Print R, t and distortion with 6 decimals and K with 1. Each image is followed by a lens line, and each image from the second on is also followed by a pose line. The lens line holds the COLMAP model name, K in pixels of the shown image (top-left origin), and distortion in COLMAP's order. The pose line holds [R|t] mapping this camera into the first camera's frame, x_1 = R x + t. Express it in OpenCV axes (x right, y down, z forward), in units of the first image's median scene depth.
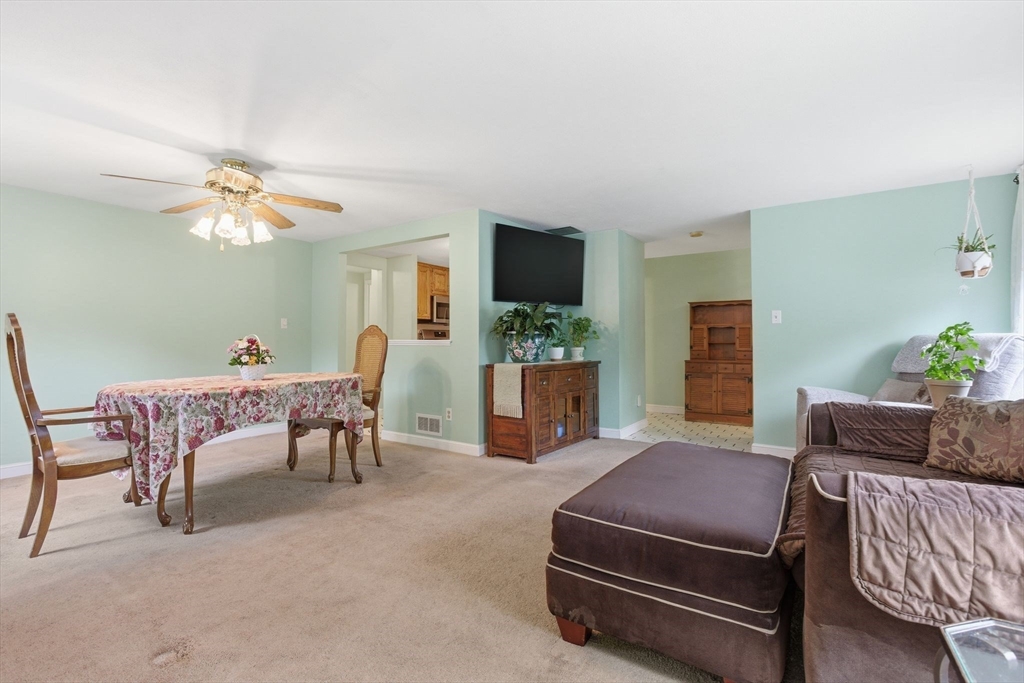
lens RADIAL K [[469.2, 0, 515.3], [0, 469.2, 336.3], [0, 0, 1]] dist [-0.005391, 0.002935]
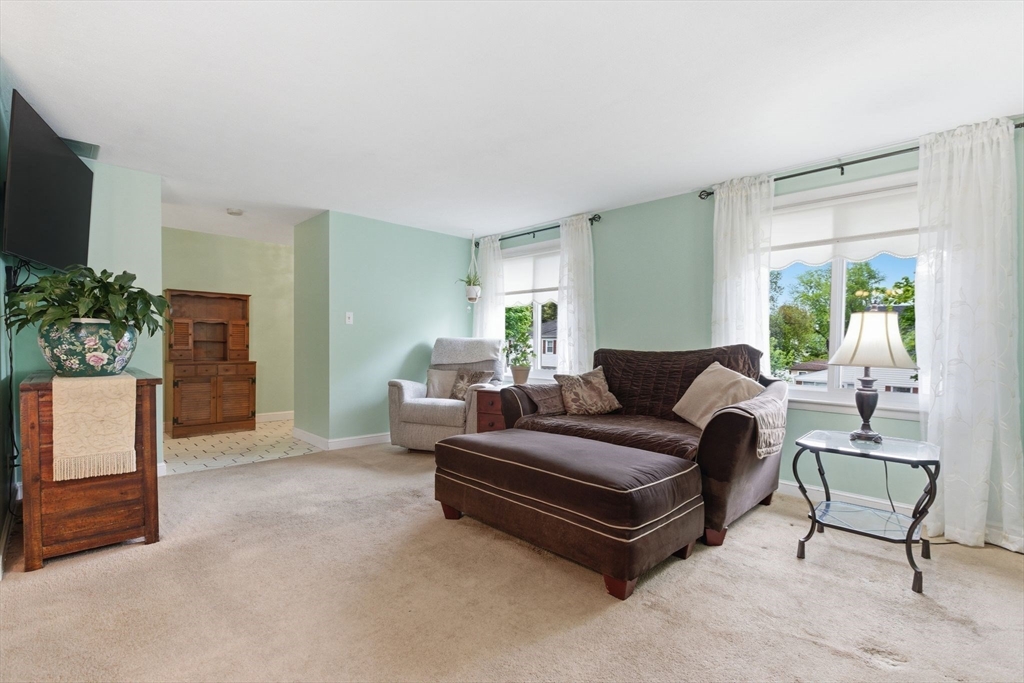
lens RADIAL K [[469.2, 0, 516.4], [0, 469.2, 348.8], [0, 0, 1]] dist [-0.005391, 0.002935]
pose [[0.218838, -0.009166, 0.975718, -0.529951], [-0.022968, 0.999630, 0.014542, 0.006020], [-0.975491, -0.025592, 0.218547, 0.501278]]
